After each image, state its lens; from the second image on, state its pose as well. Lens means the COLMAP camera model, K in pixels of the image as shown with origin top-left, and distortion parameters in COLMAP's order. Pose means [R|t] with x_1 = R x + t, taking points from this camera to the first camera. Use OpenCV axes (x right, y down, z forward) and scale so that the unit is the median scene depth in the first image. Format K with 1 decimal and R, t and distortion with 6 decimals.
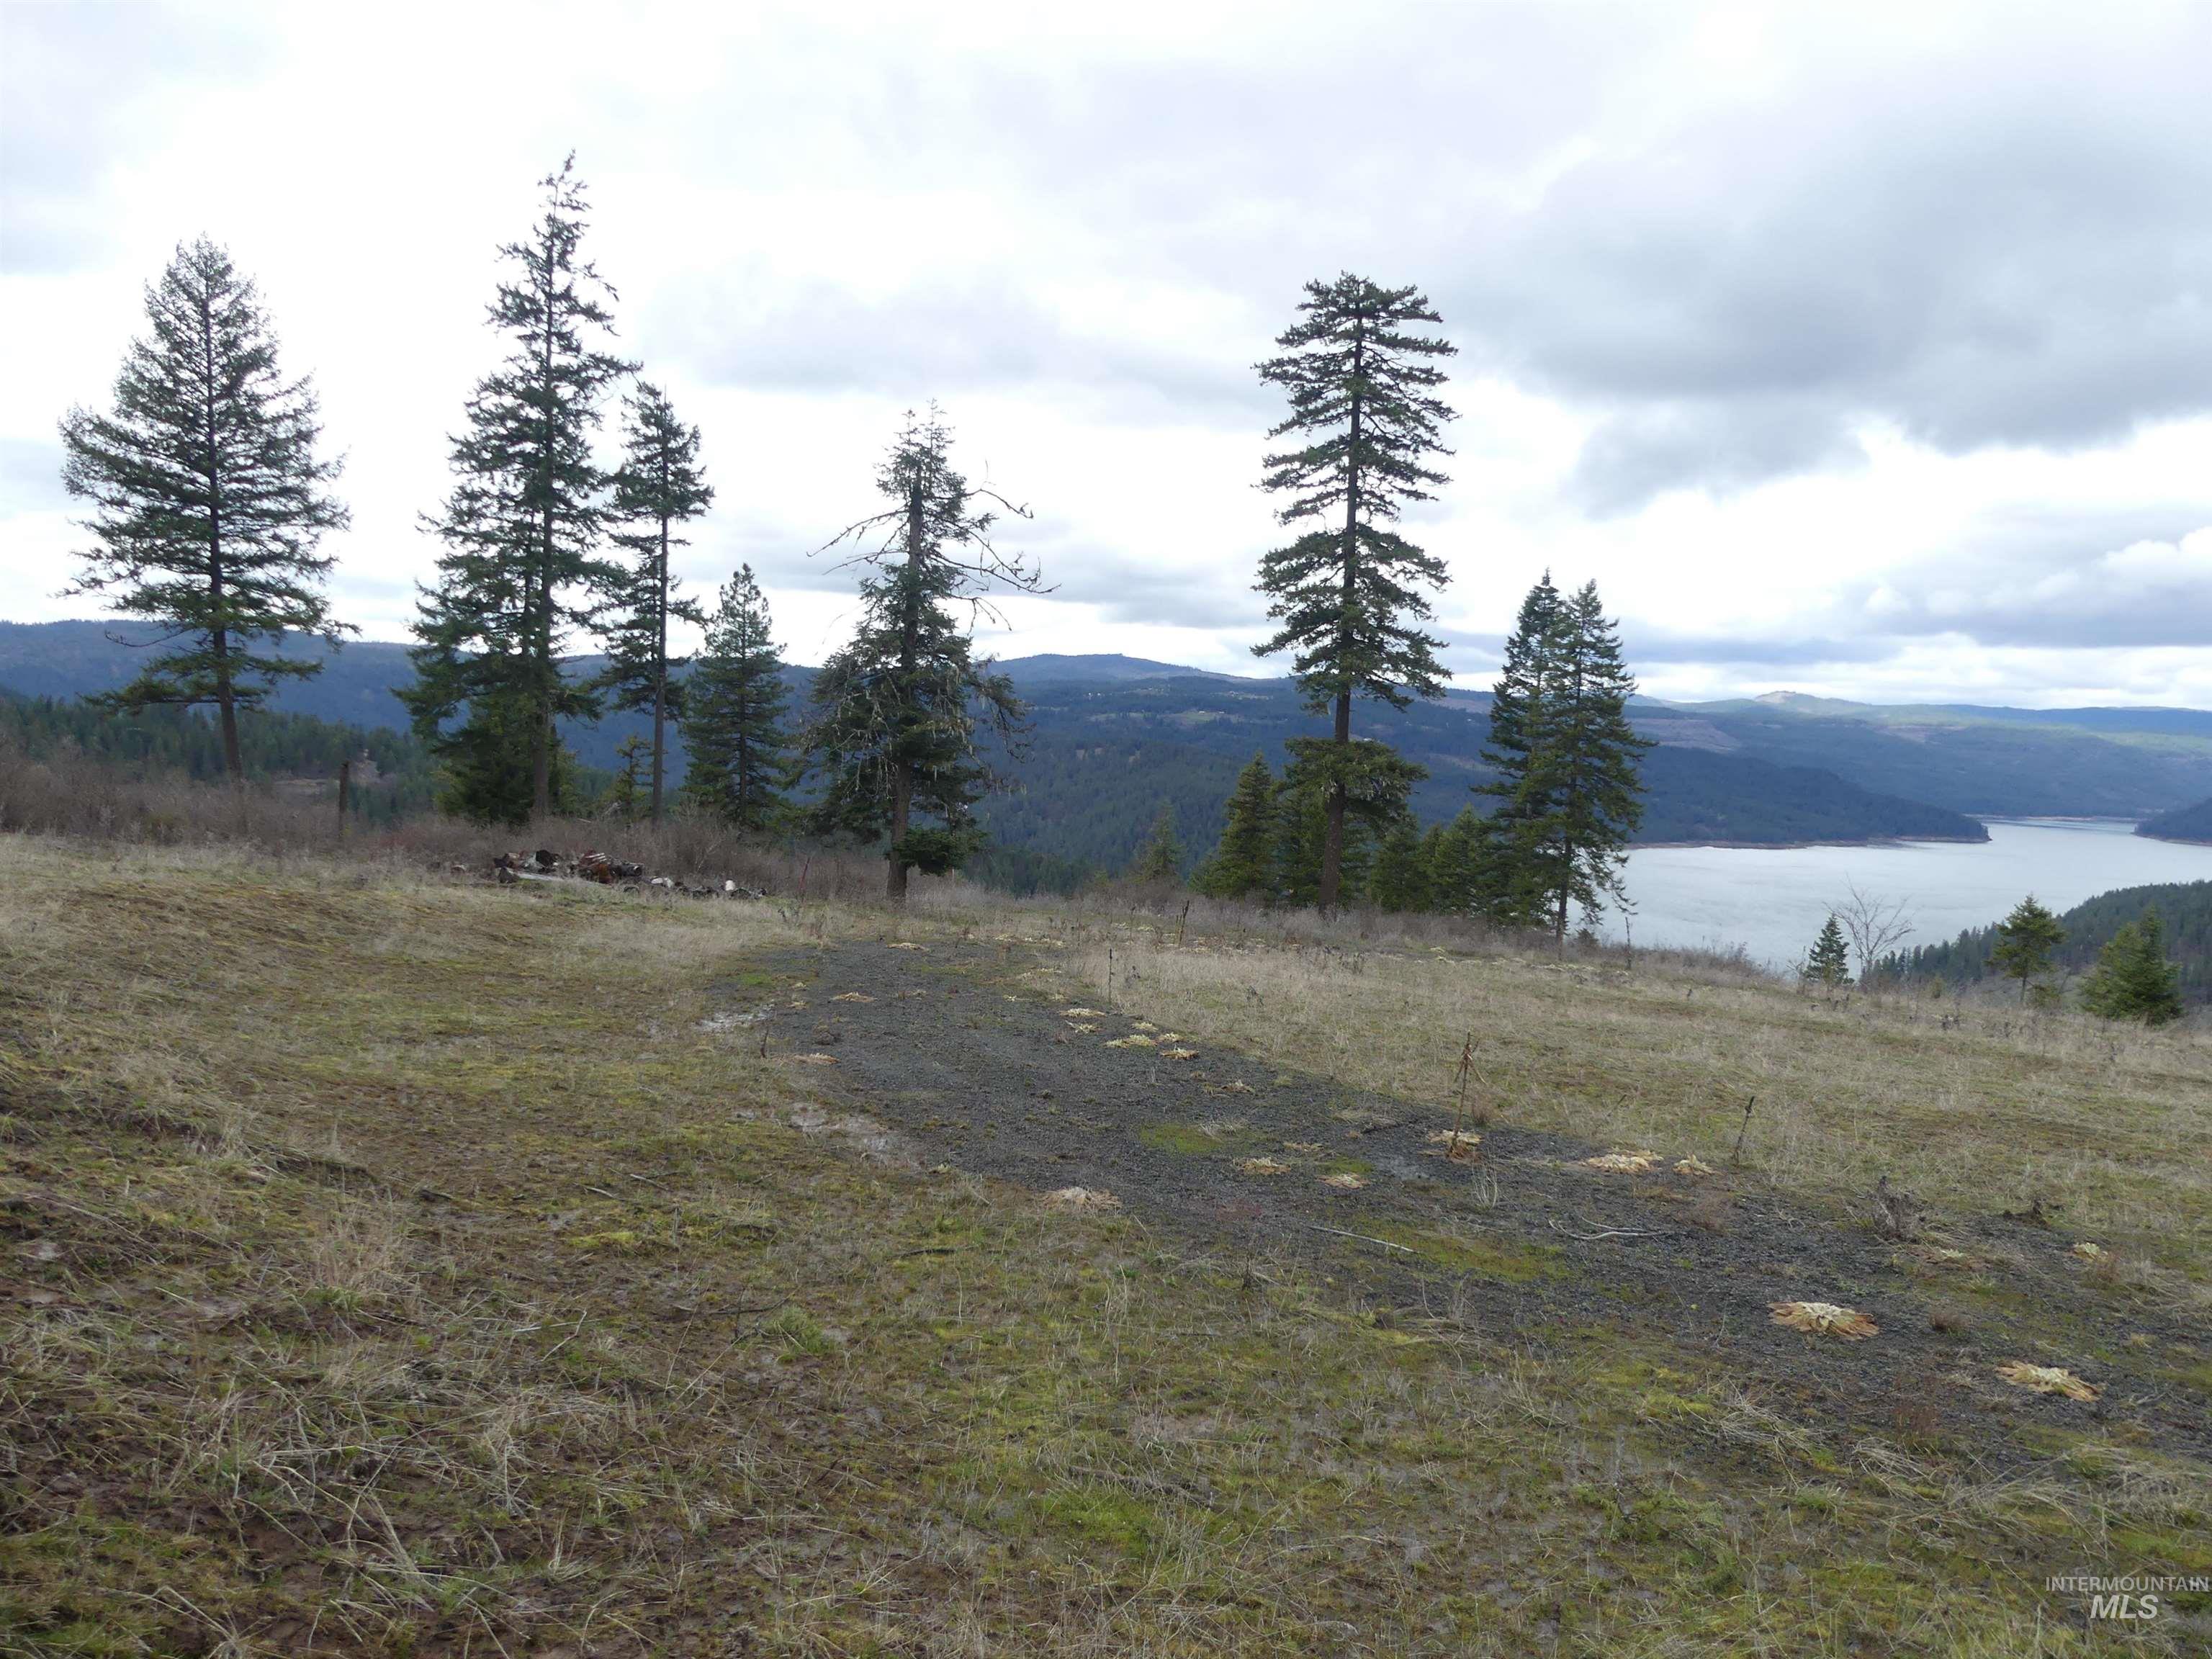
lens RADIAL K [[1680.6, 0, 1054.0], [0, 1680.6, 876.4], [0, 0, 1]] dist [-0.065573, 0.004530]
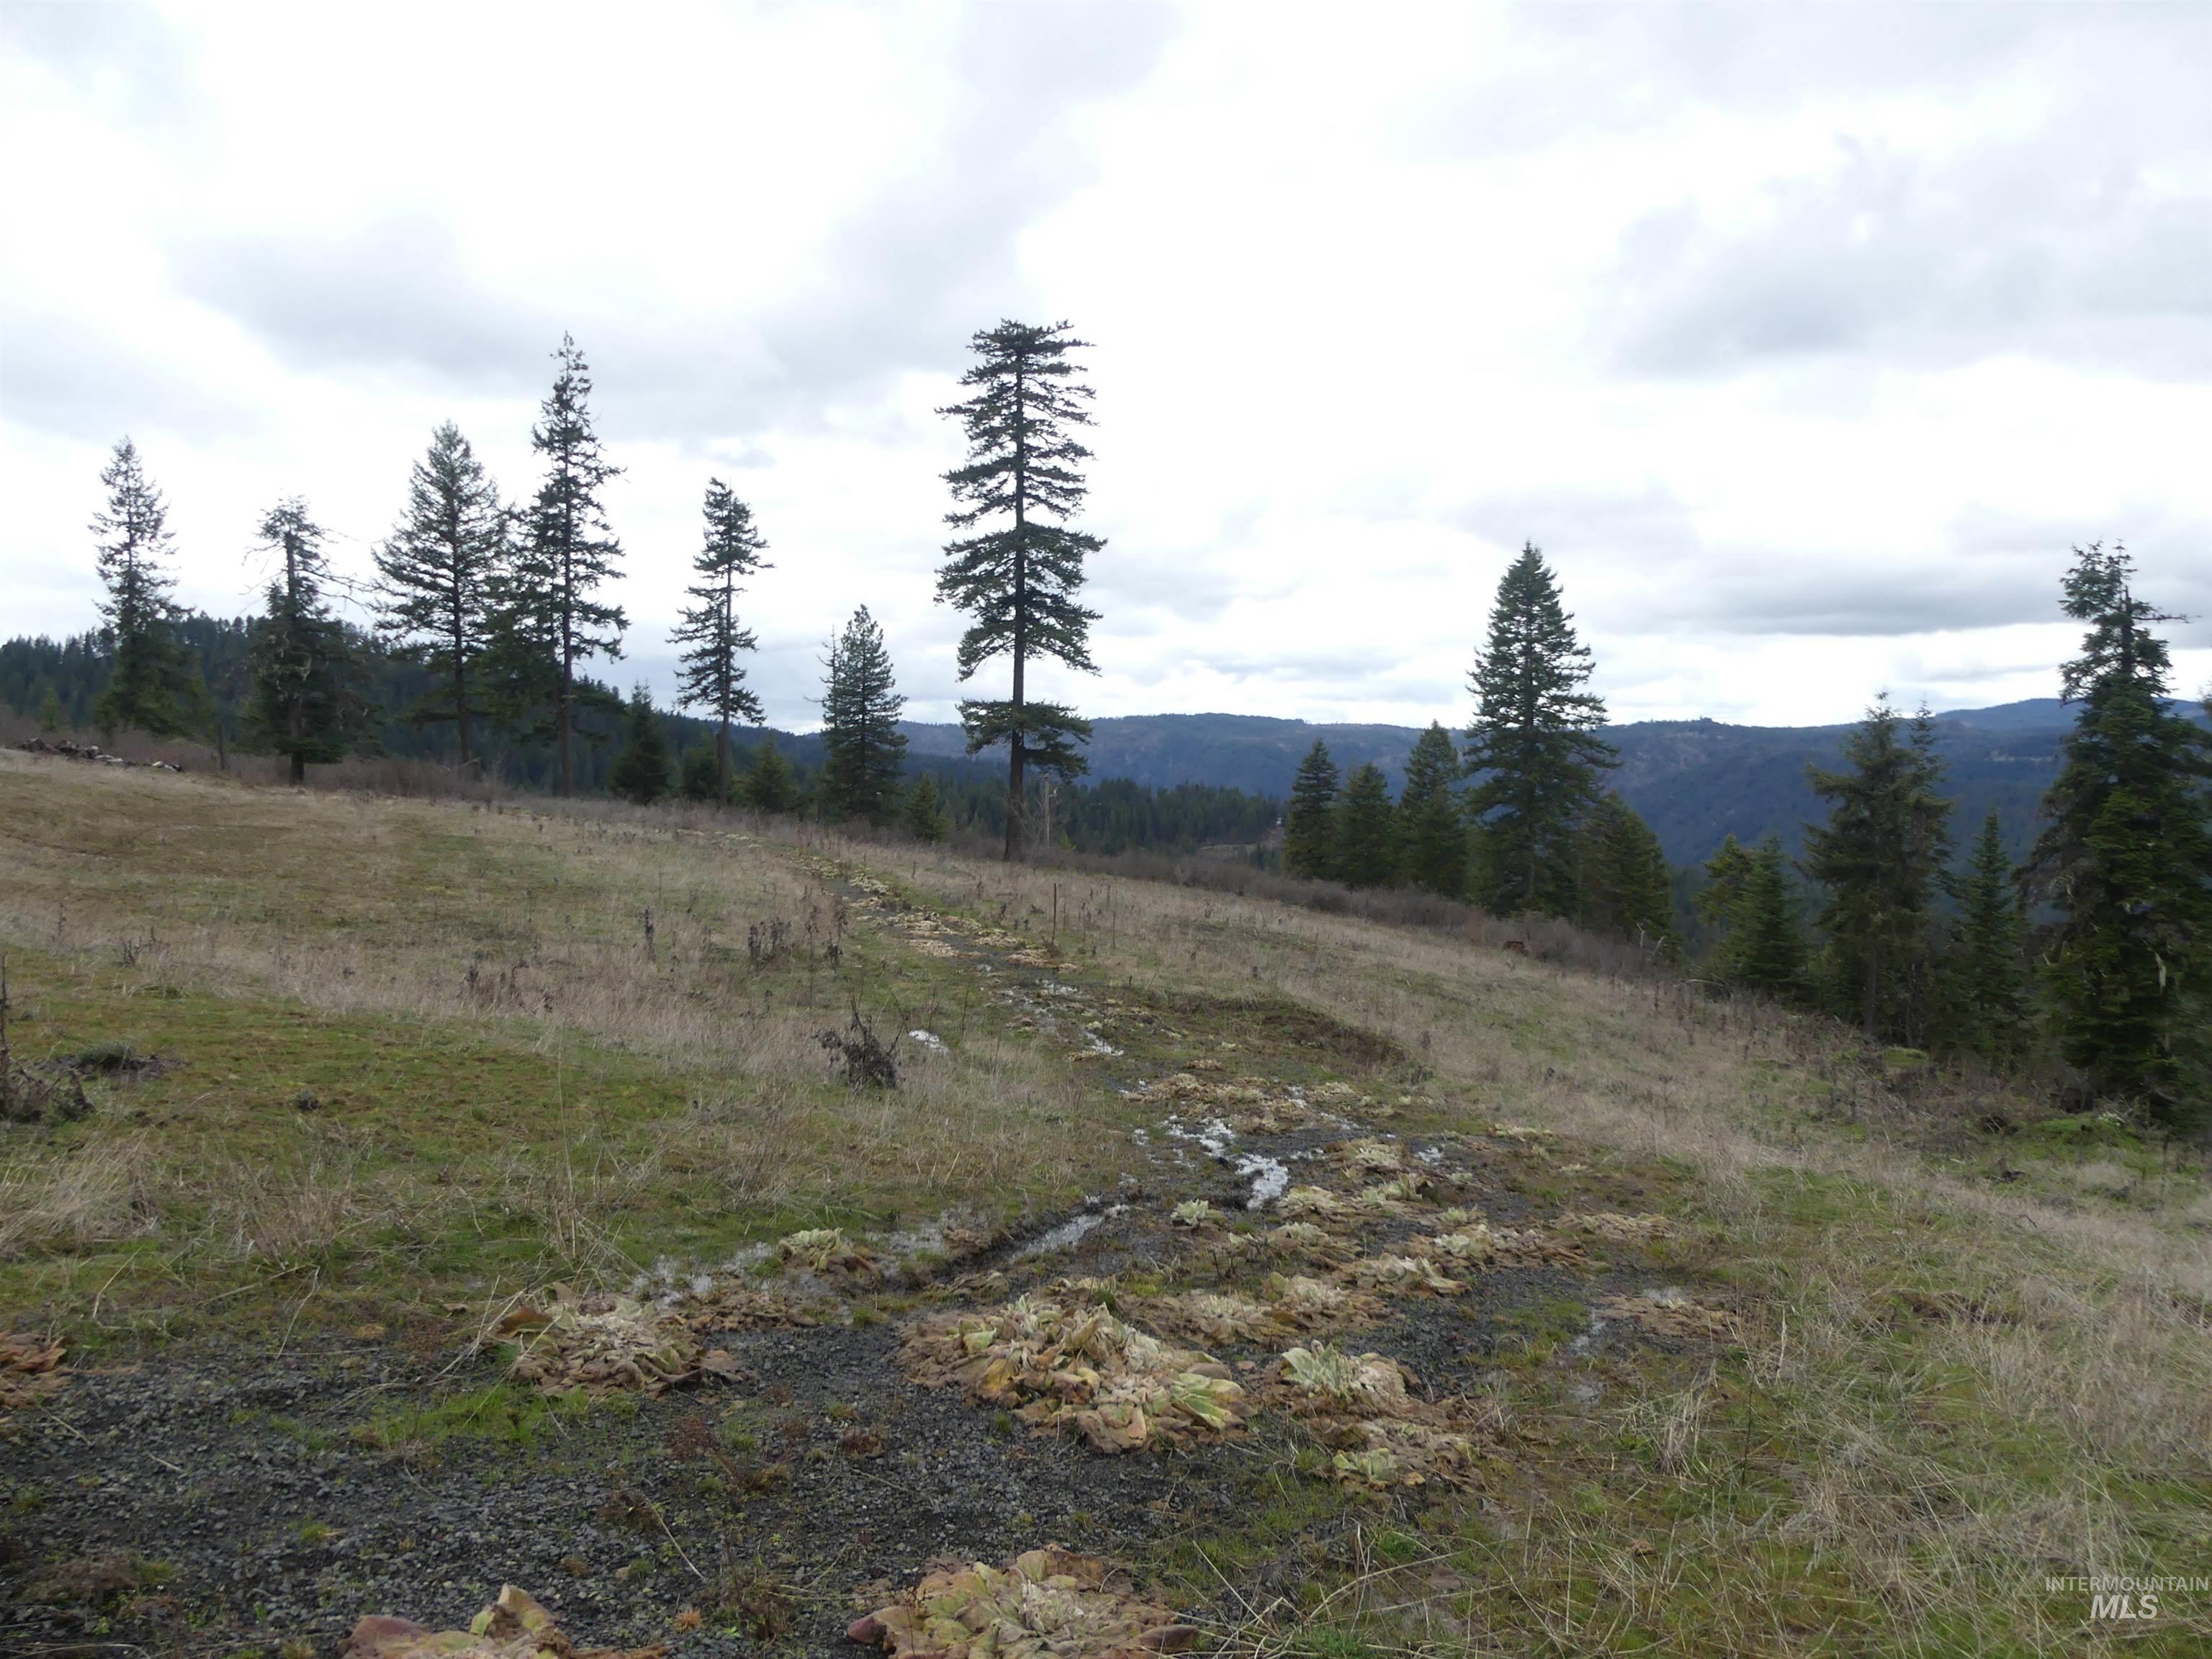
lens RADIAL K [[1682.1, 0, 1102.4], [0, 1682.1, 850.8], [0, 0, 1]] dist [-0.035665, 0.018375]
pose [[0.855160, -0.009722, -0.518272, 0.634449], [-0.020128, 0.998447, -0.051942, 0.065346], [0.517973, 0.054850, 0.853637, 0.001392]]
